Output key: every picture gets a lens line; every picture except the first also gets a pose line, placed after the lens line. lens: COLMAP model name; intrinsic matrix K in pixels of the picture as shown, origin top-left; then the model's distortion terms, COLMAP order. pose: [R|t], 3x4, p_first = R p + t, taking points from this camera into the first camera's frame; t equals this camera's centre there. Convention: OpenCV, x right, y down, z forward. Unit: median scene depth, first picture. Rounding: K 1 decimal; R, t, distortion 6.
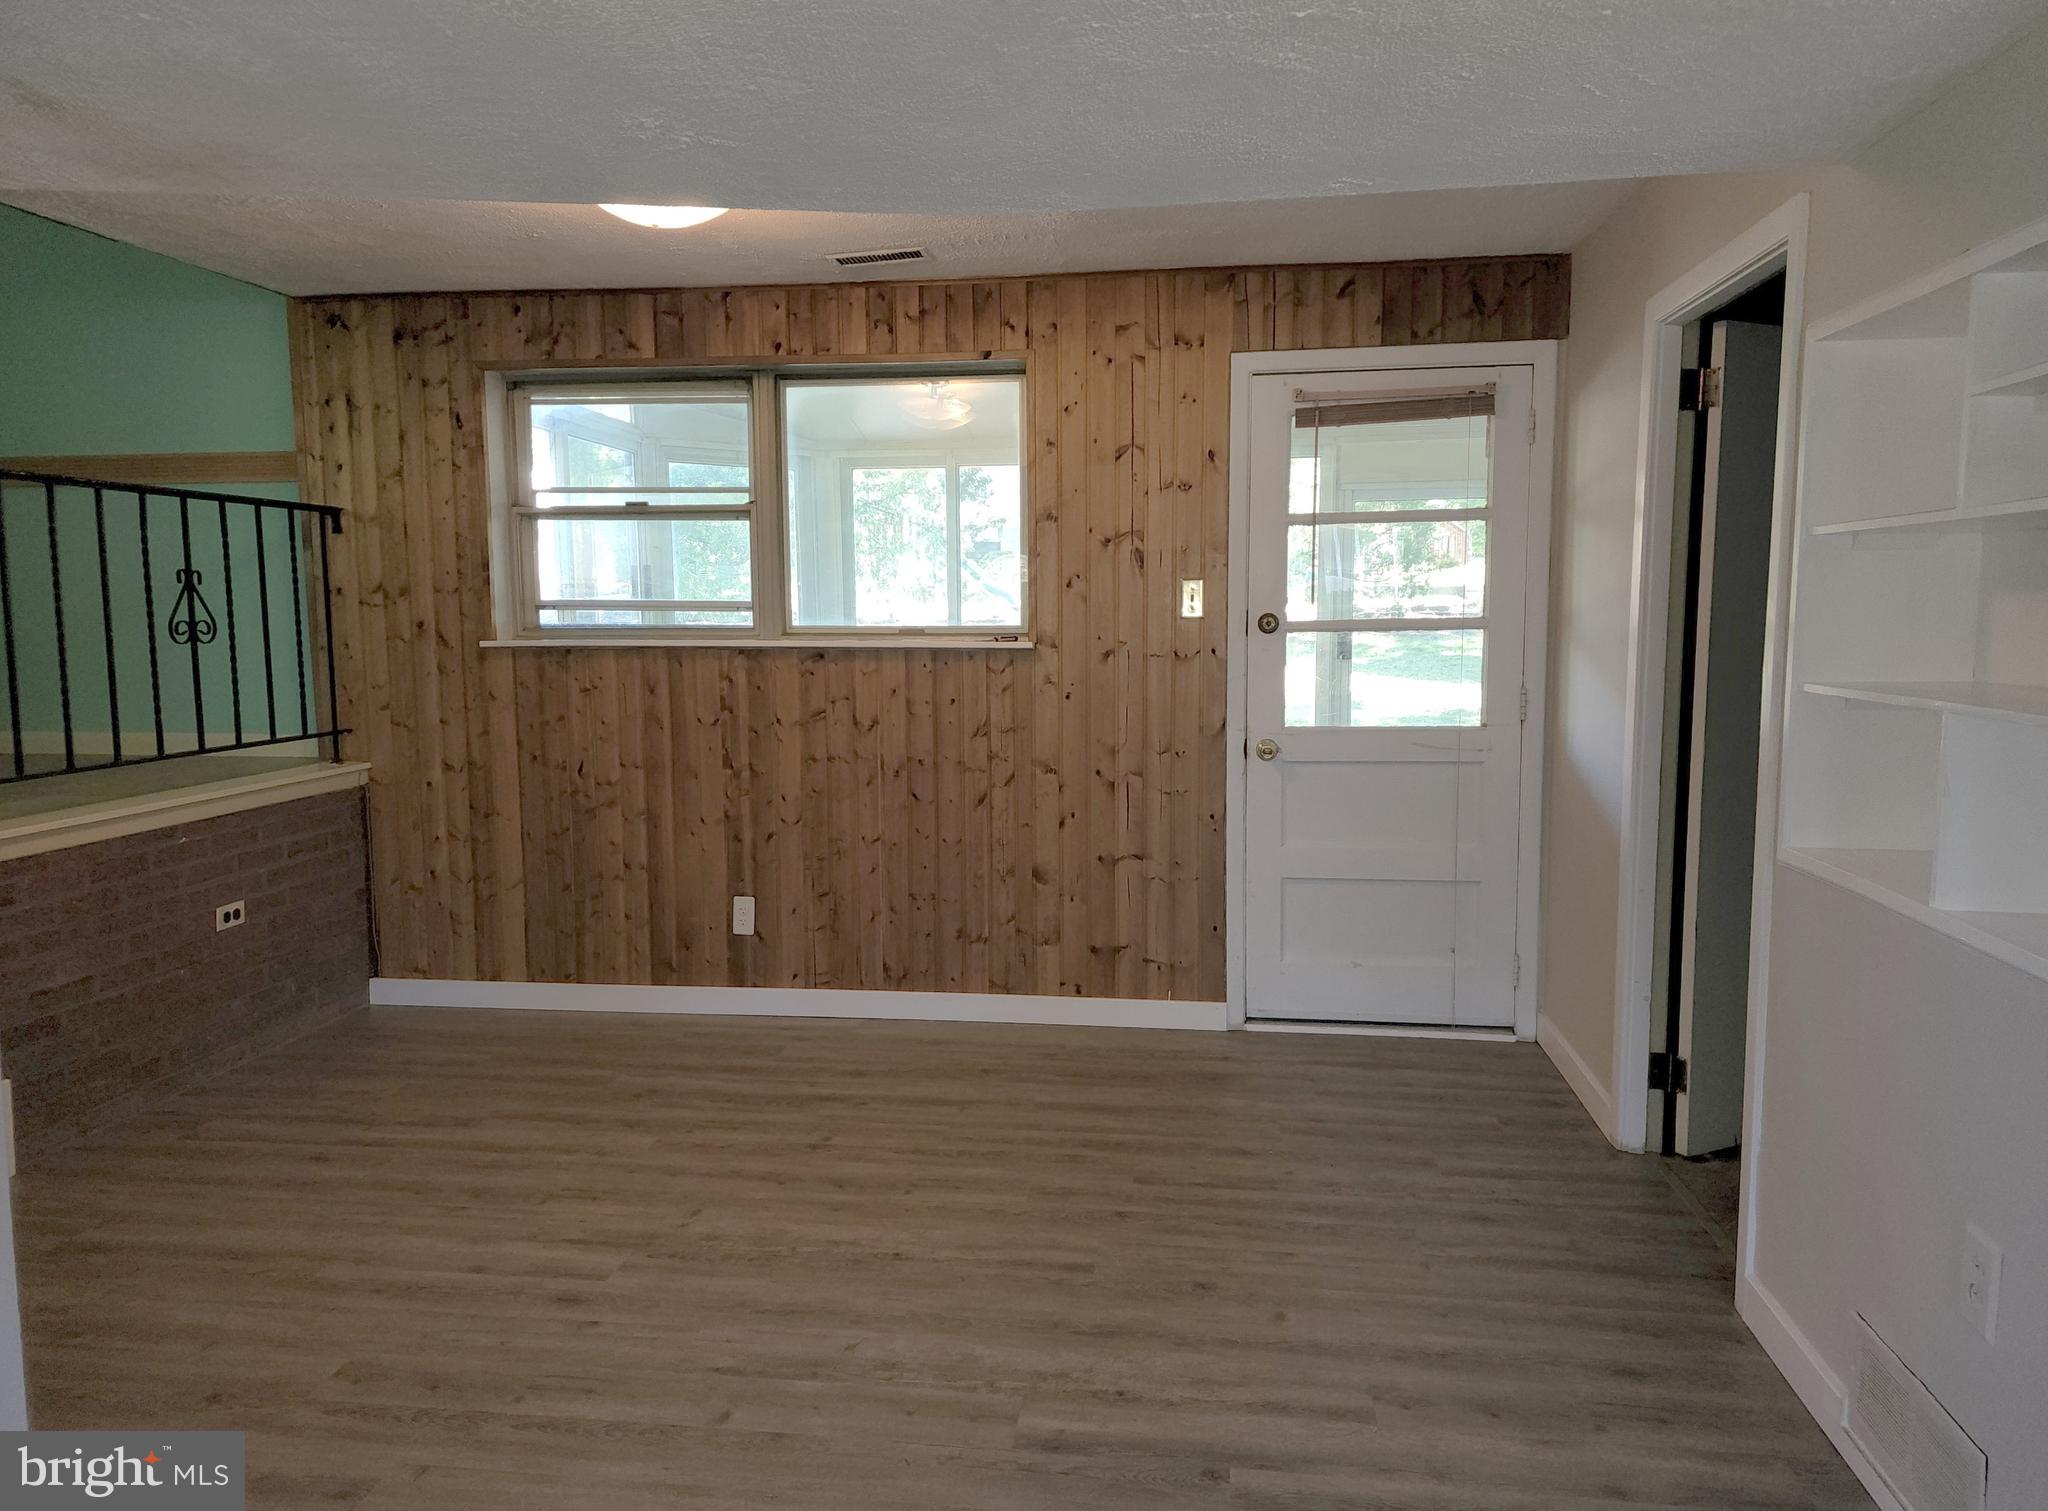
lens RADIAL K [[1380.5, 0, 1025.3], [0, 1380.5, 756.9], [0, 0, 1]] dist [0.048234, -0.011643]
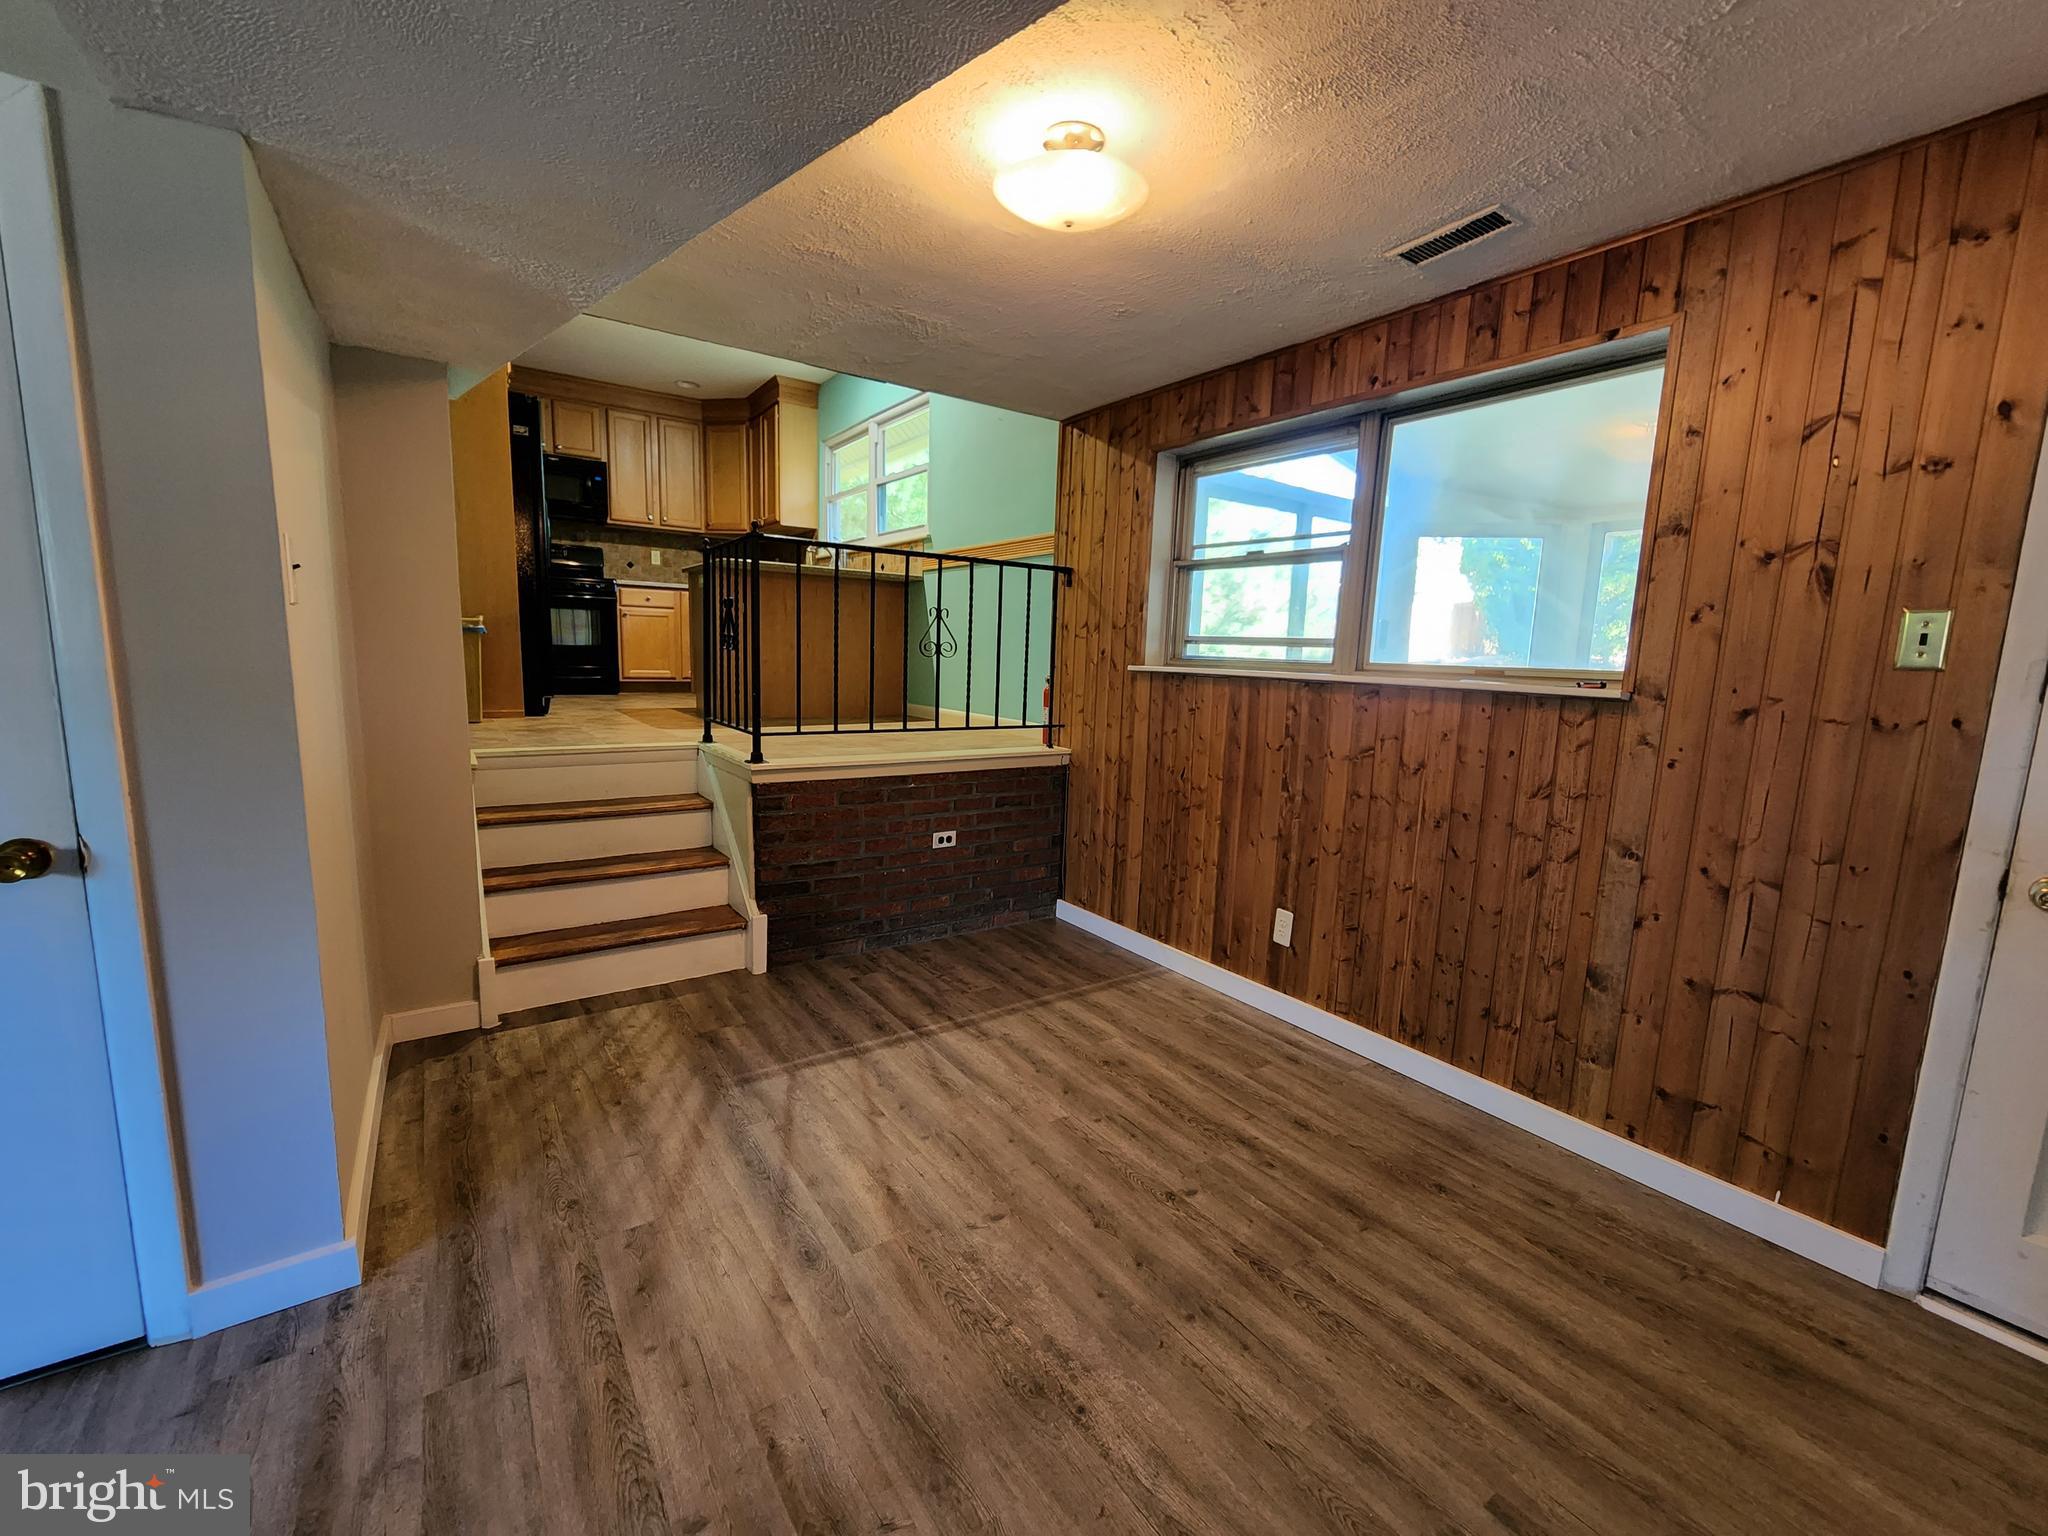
lens RADIAL K [[839.9, 0, 1021.7], [0, 839.9, 774.0], [0, 0, 1]] dist [-0.005857, 0.000452]
pose [[0.667988, 0.133817, -0.732042, 0.130858], [-0.115189, 0.990436, 0.075942, -0.032386], [0.735203, 0.033594, 0.677013, 0.414479]]
